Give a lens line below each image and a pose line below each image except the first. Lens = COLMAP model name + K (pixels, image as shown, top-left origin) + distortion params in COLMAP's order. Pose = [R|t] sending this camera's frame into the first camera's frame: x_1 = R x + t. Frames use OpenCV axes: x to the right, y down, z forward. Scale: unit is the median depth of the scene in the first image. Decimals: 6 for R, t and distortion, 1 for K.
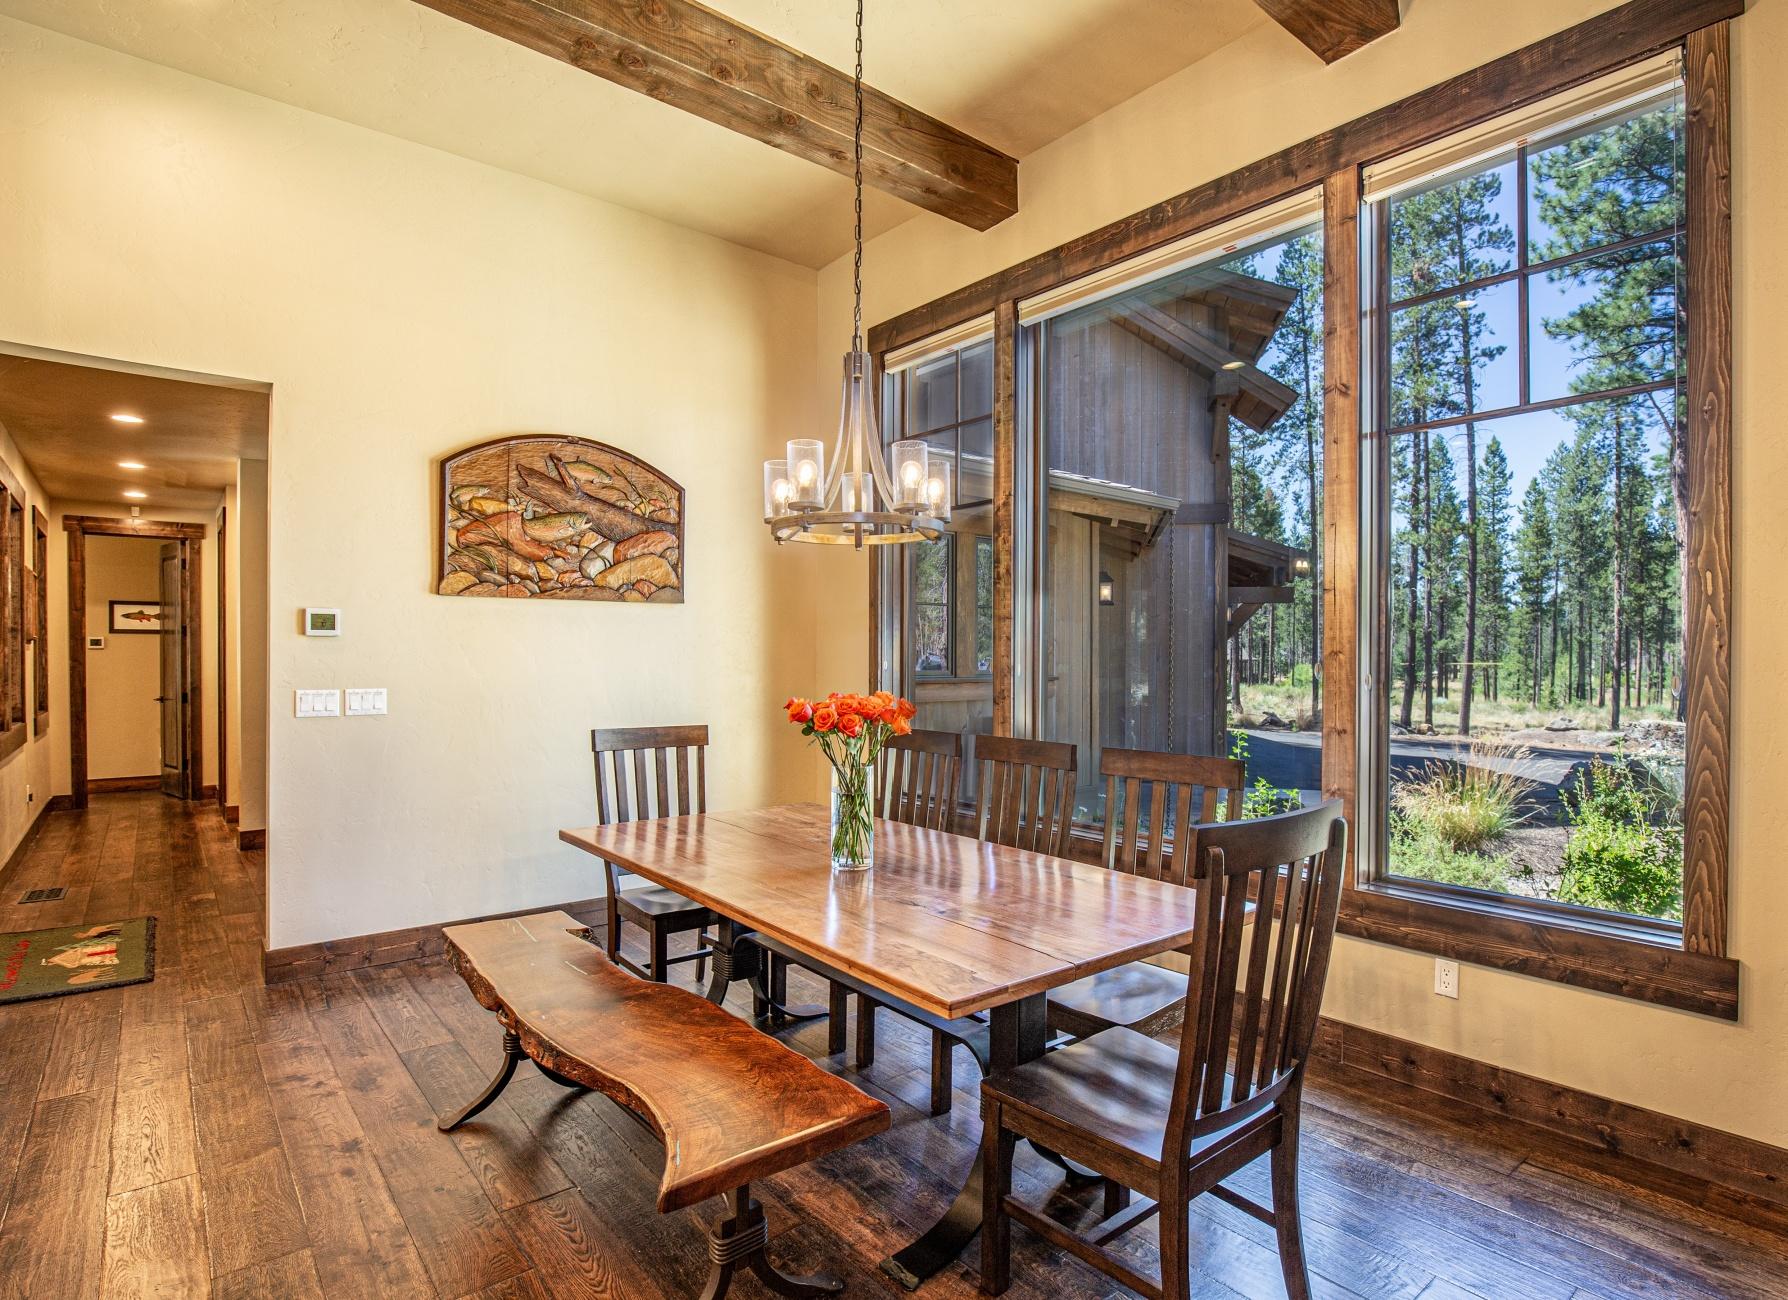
lens RADIAL K [[920.5, 0, 888.6], [0, 920.5, 662.8], [0, 0, 1]] dist [-0.019120, -0.000180]
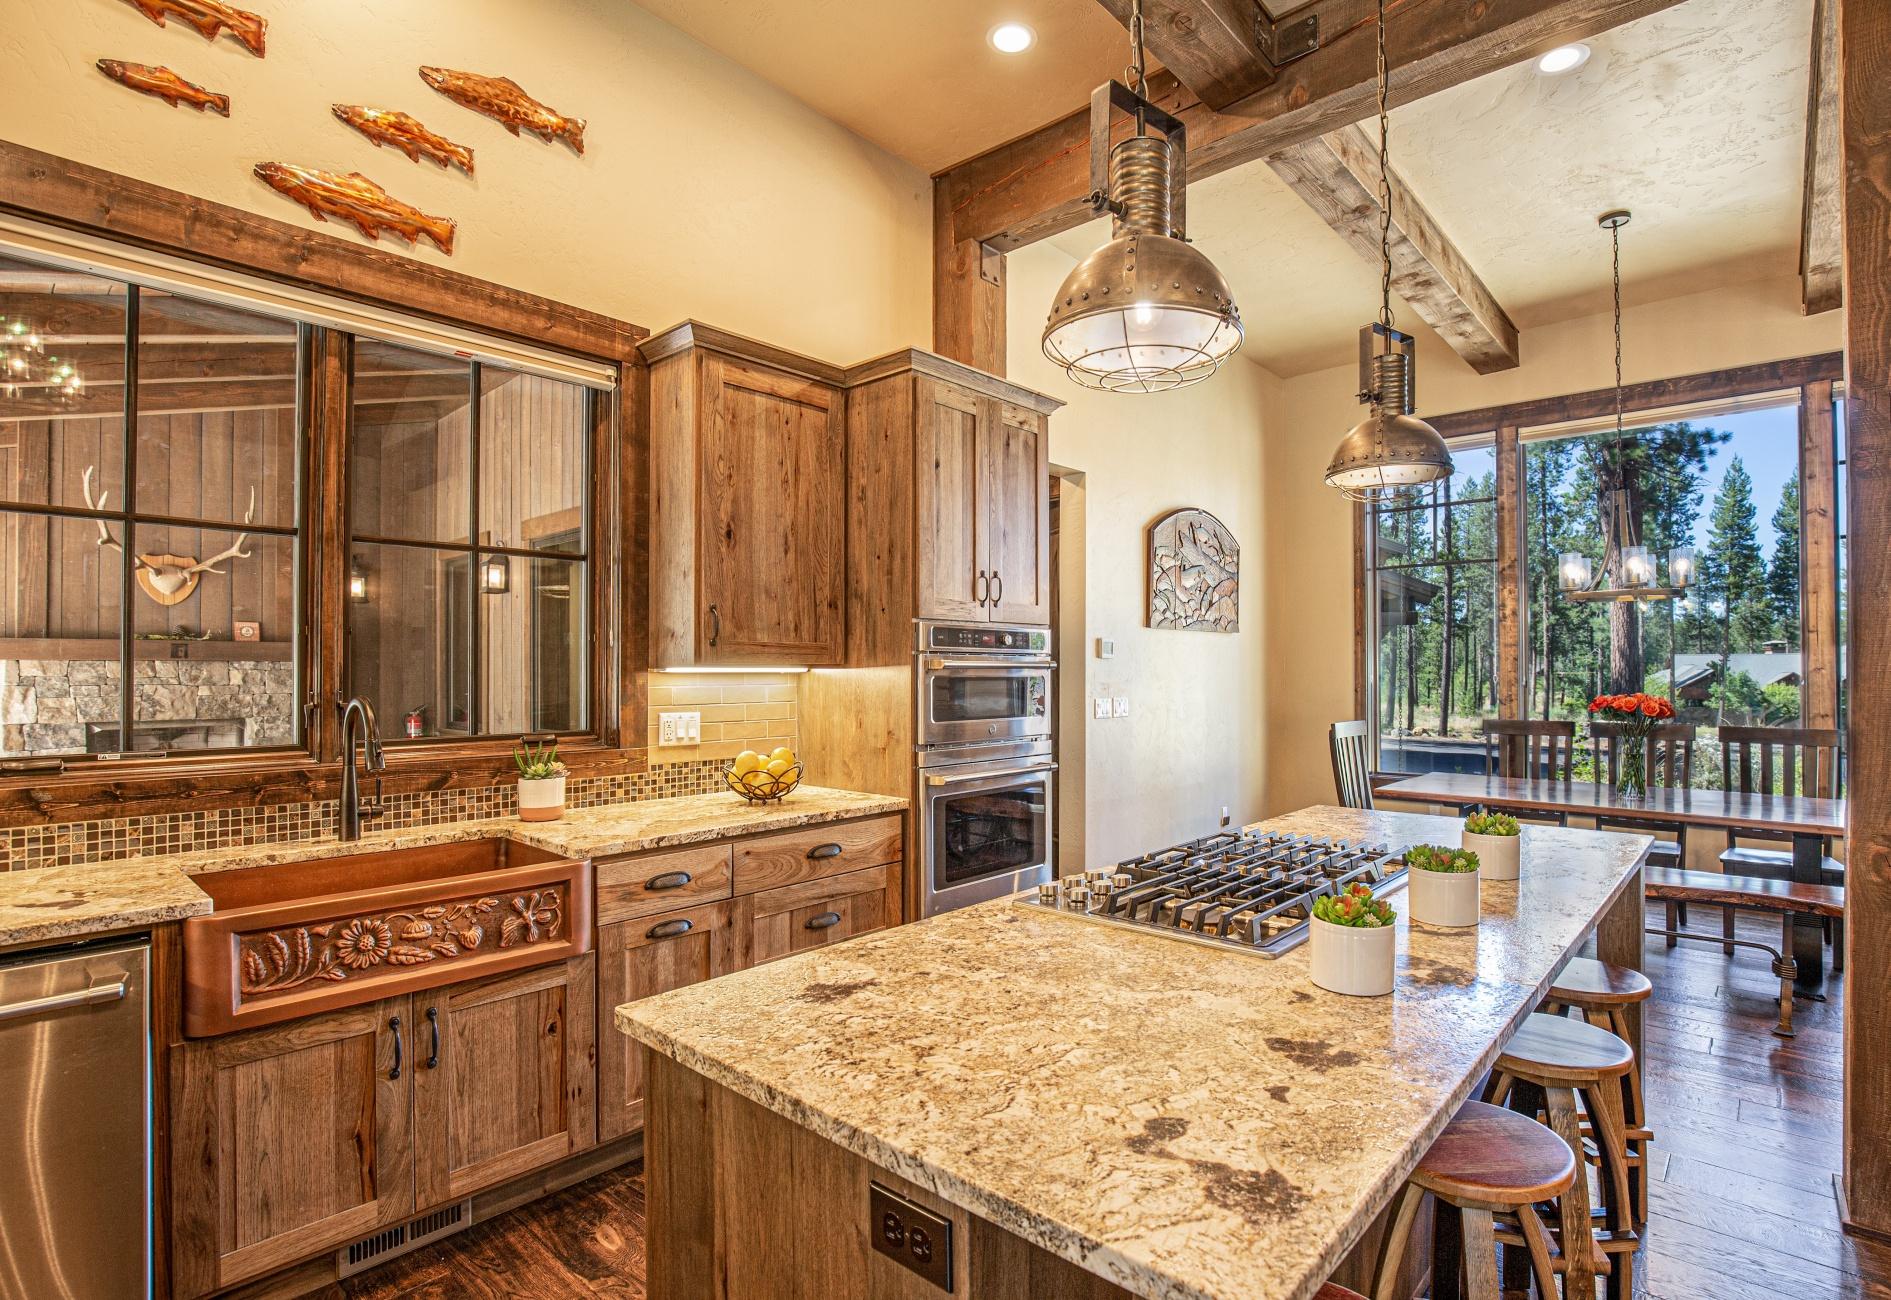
lens RADIAL K [[922.7, 0, 960.8], [0, 922.7, 658.7], [0, 0, 1]] dist [-0.023596, 0.002240]
pose [[0.987515, 0.000505, 0.157523, -0.893244], [0.001849, 0.999889, -0.014793, -0.011320], [-0.157513, 0.014899, 0.987405, -0.253852]]
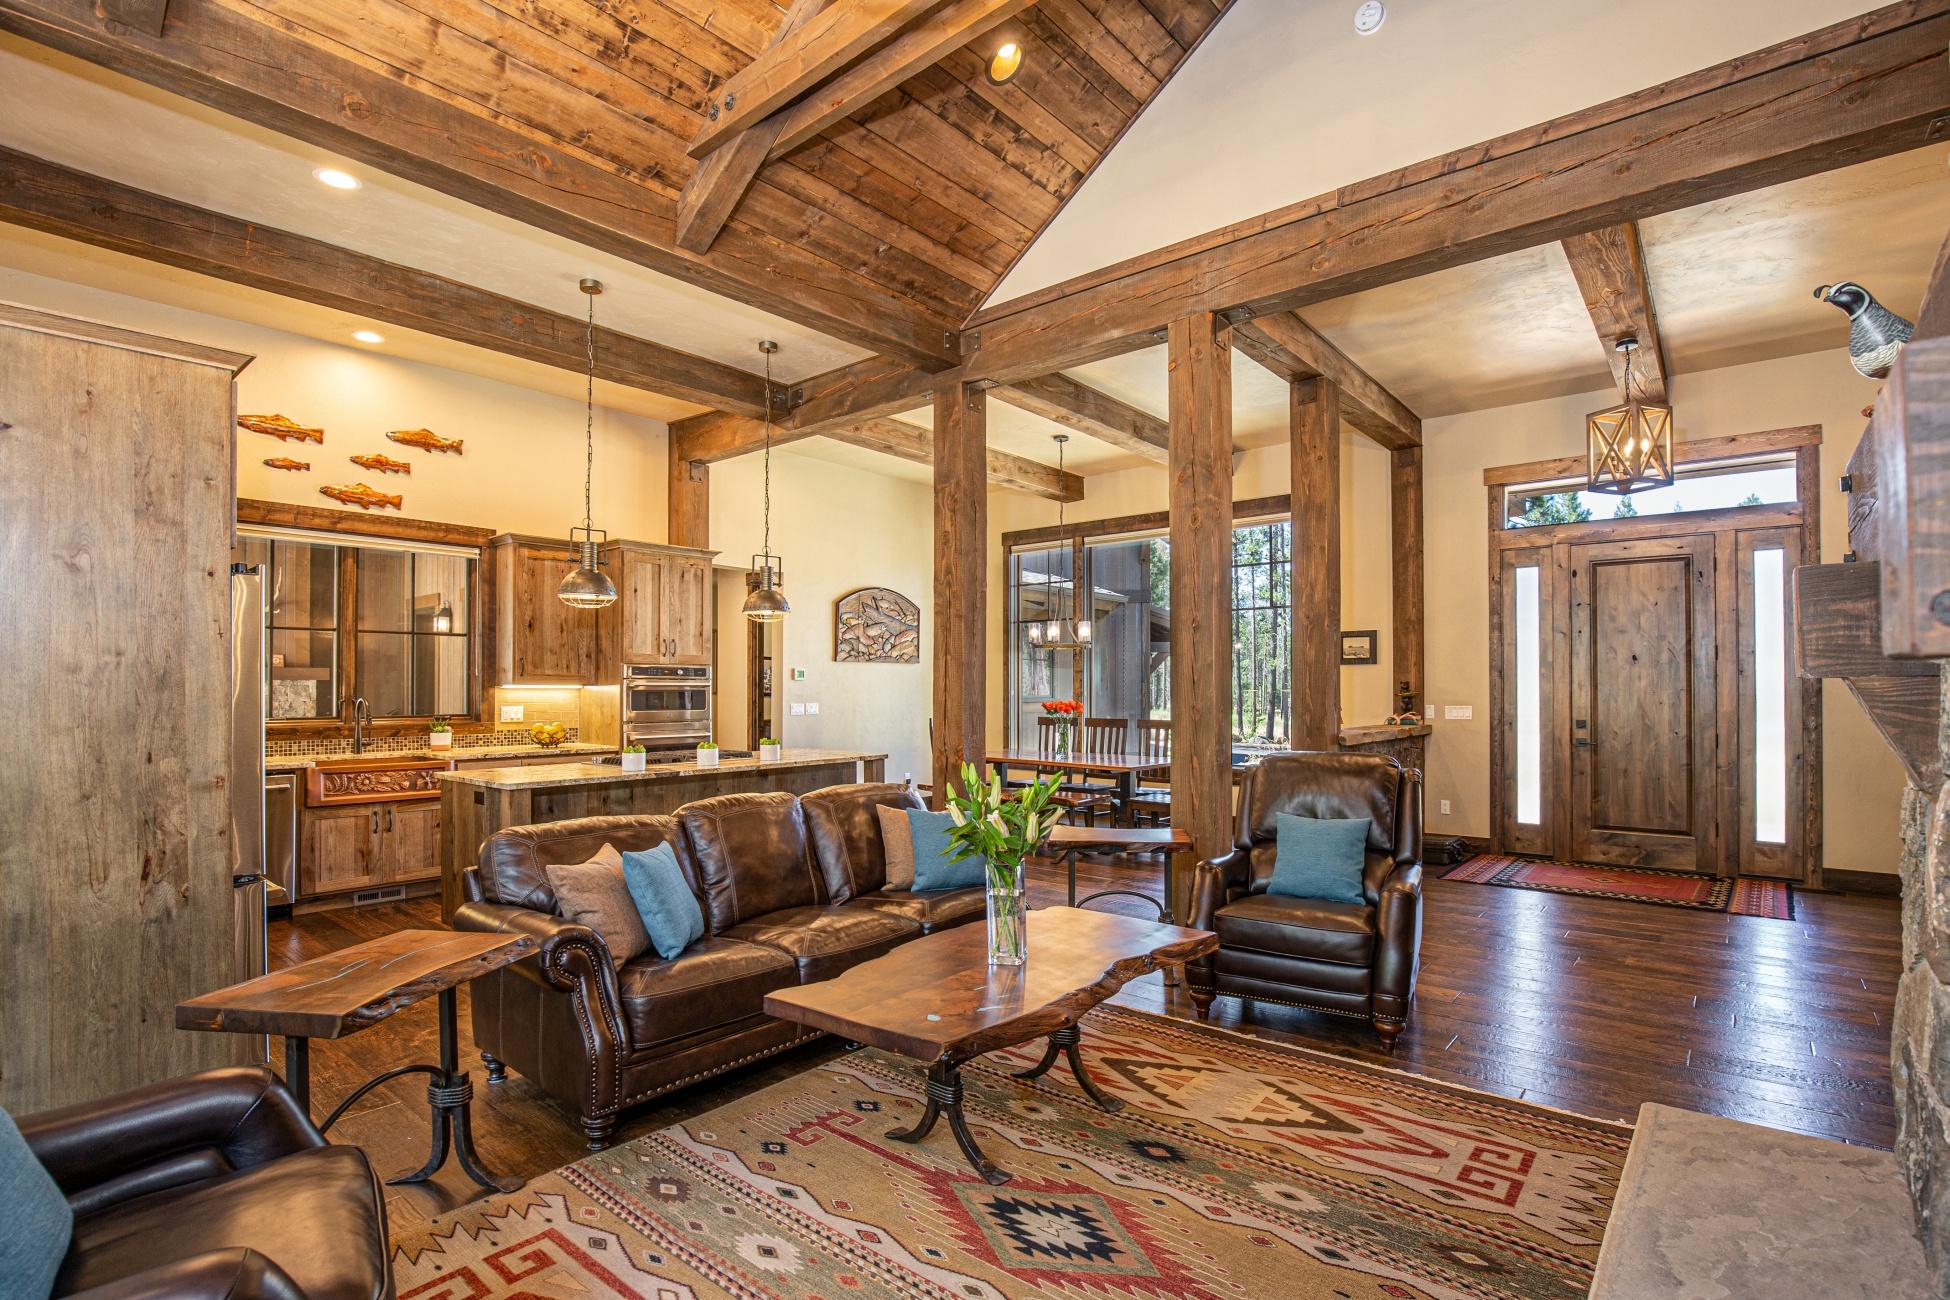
lens RADIAL K [[906.5, 0, 979.4], [0, 906.5, 674.9], [0, 0, 1]] dist [-0.019228, -0.000251]
pose [[0.980560, 0.002859, 0.196197, -0.534616], [0.000121, 0.999885, -0.015174, -0.010054], [-0.196218, 0.014903, 0.980447, -1.122412]]
